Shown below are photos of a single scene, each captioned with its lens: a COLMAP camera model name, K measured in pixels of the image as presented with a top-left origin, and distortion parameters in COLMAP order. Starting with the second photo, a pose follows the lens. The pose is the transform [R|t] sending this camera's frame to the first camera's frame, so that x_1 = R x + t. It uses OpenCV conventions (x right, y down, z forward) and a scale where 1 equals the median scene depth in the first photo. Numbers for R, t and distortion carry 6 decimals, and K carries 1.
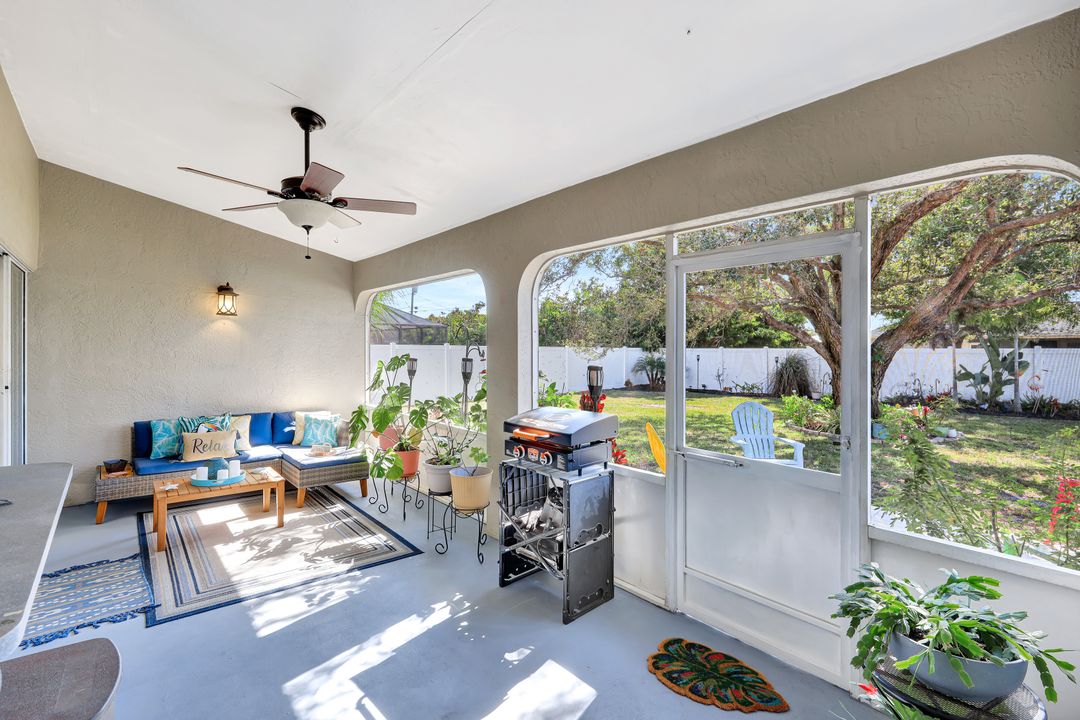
lens RADIAL K [[471.7, 0, 540.0], [0, 471.7, 360.0], [0, 0, 1]] dist [-0.000551, 0.000088]
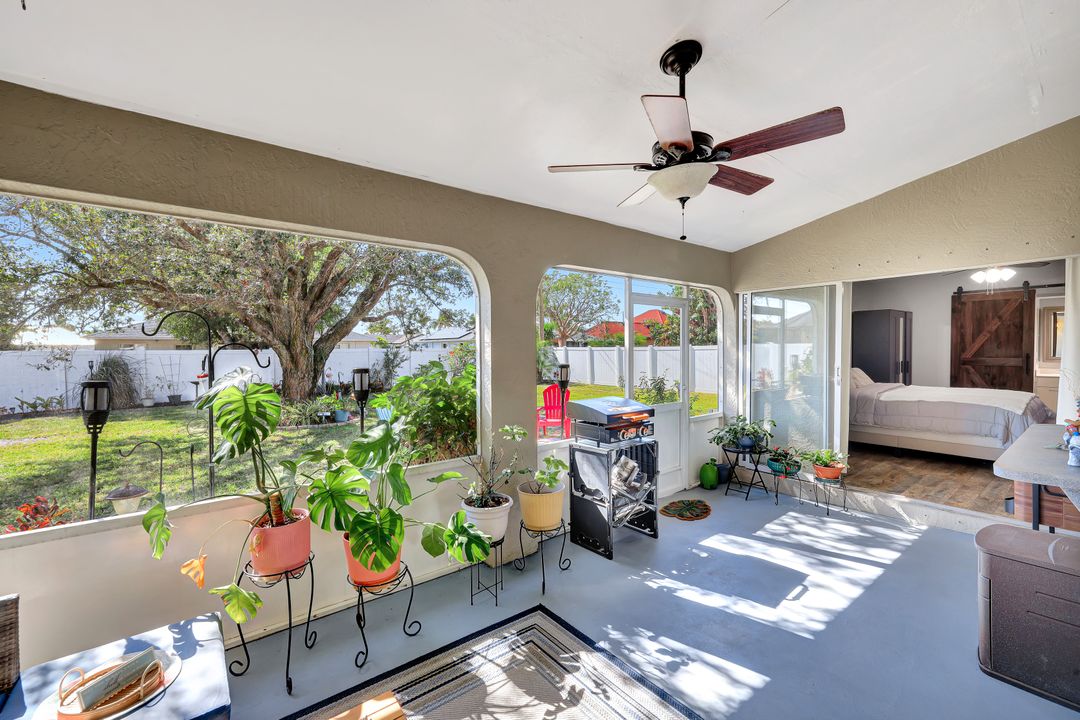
lens RADIAL K [[458.1, 0, 540.0], [0, 458.1, 360.0], [0, 0, 1]] dist [0.001006, 0.000019]
pose [[0.065024, -0.038338, 0.997147, -1.234581], [0.034782, 0.998742, 0.036131, -0.043437], [-0.997277, 0.032333, 0.066275, 1.144638]]
